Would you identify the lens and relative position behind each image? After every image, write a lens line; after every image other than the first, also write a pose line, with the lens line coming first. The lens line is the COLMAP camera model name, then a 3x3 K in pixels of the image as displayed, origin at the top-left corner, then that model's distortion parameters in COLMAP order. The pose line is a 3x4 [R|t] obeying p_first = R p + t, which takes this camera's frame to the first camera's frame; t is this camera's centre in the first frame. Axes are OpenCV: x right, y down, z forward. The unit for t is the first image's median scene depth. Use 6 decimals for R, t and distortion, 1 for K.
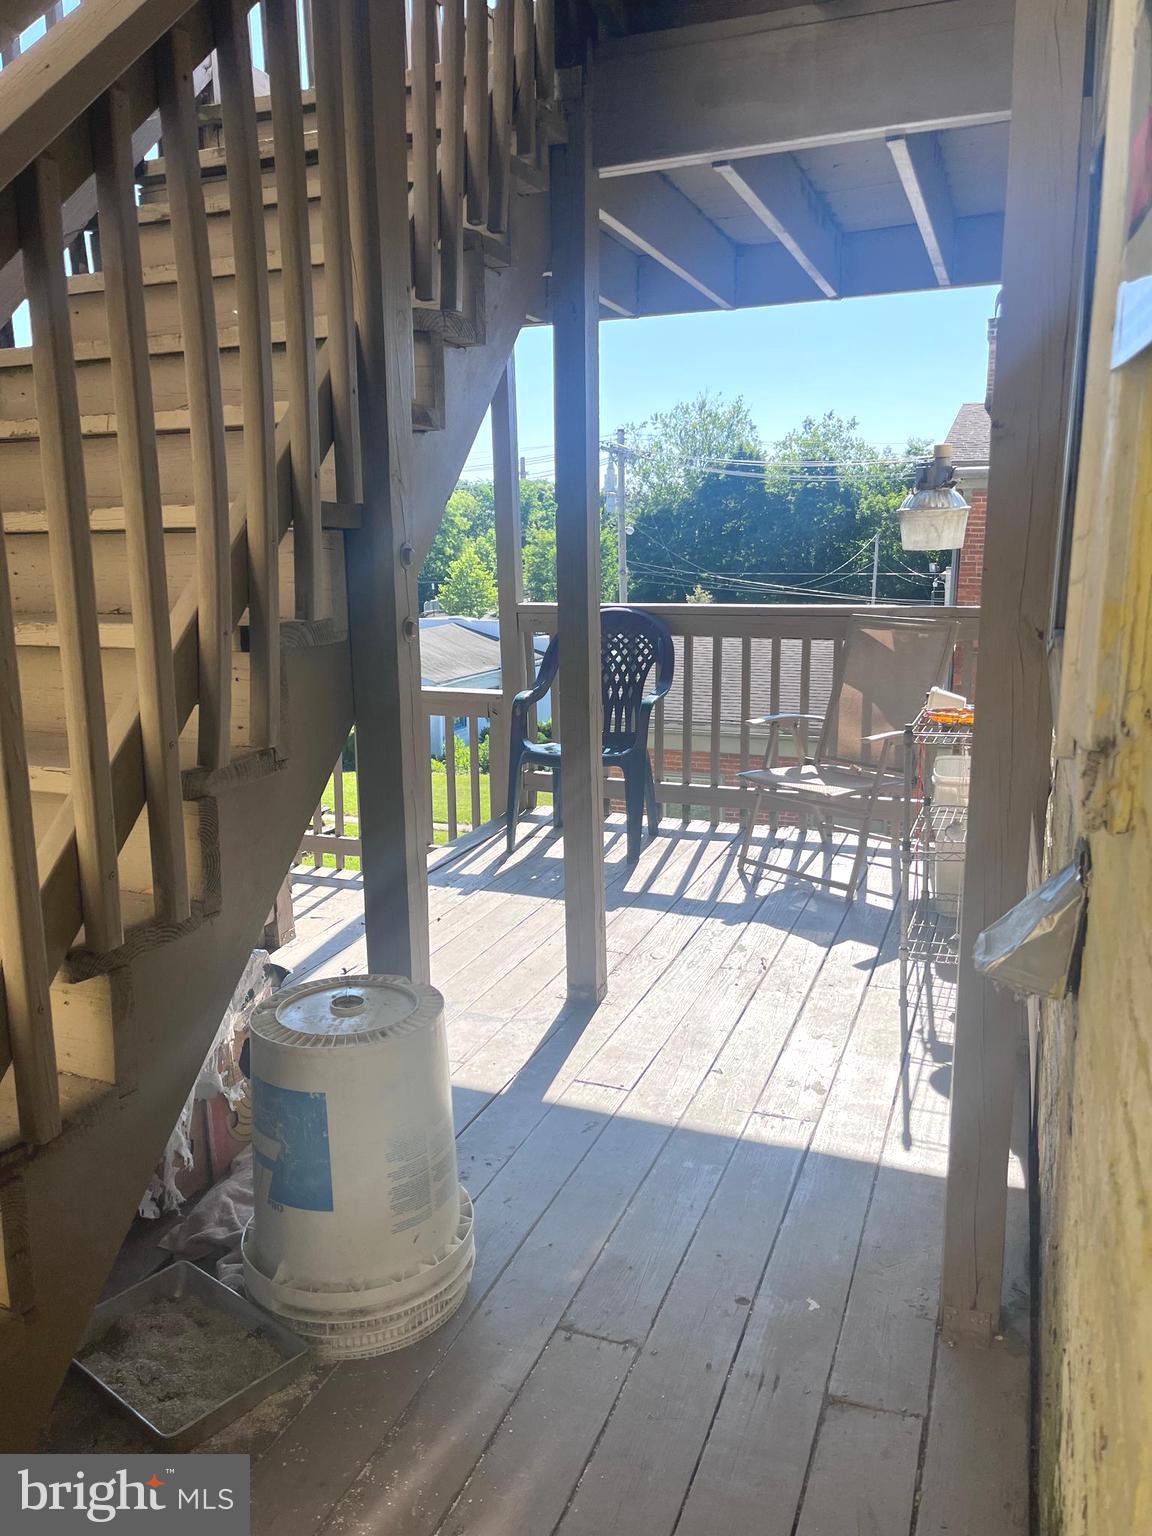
lens RADIAL K [[1154.7, 0, 579.1], [0, 1154.7, 760.9], [0, 0, 1]] dist [0.039734, -0.062414]
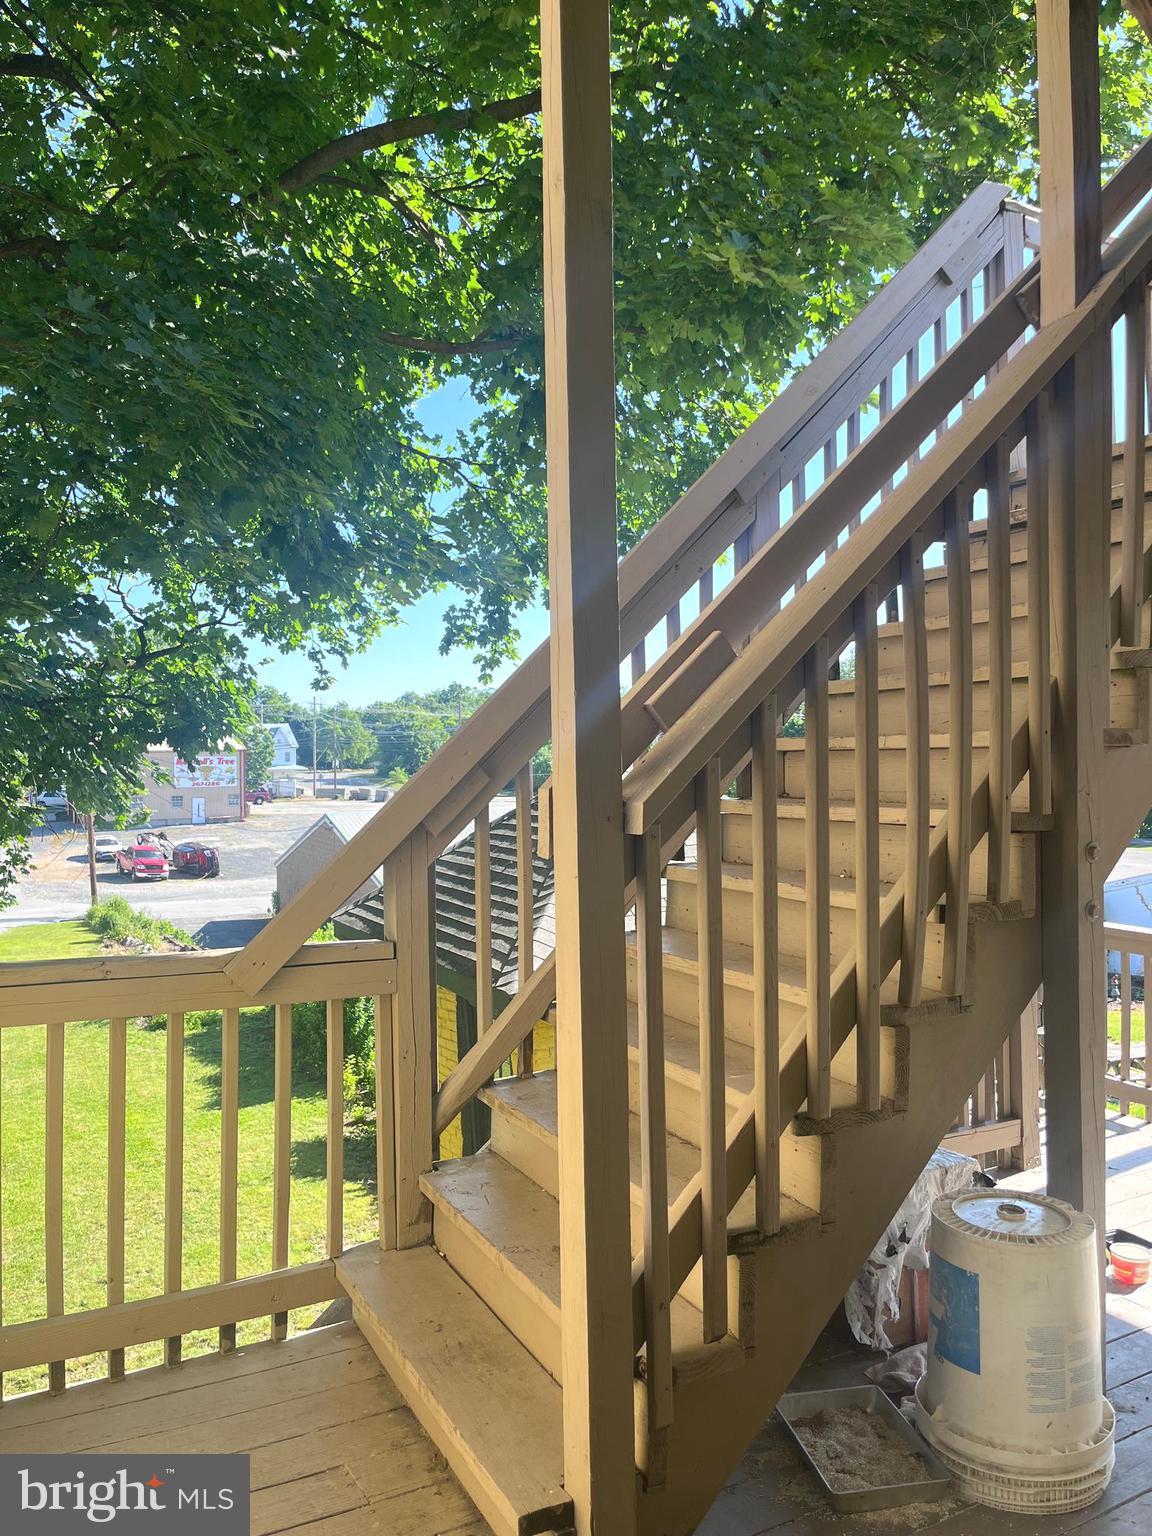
lens RADIAL K [[1154.7, 0, 575.4], [0, 1154.7, 761.4], [0, 0, 1]] dist [0.039734, -0.062414]
pose [[0.758727, 0.000626, -0.651409, 0.273998], [-0.120069, 0.983000, -0.138905, -0.038338], [0.640248, 0.183605, 0.745904, -0.341707]]
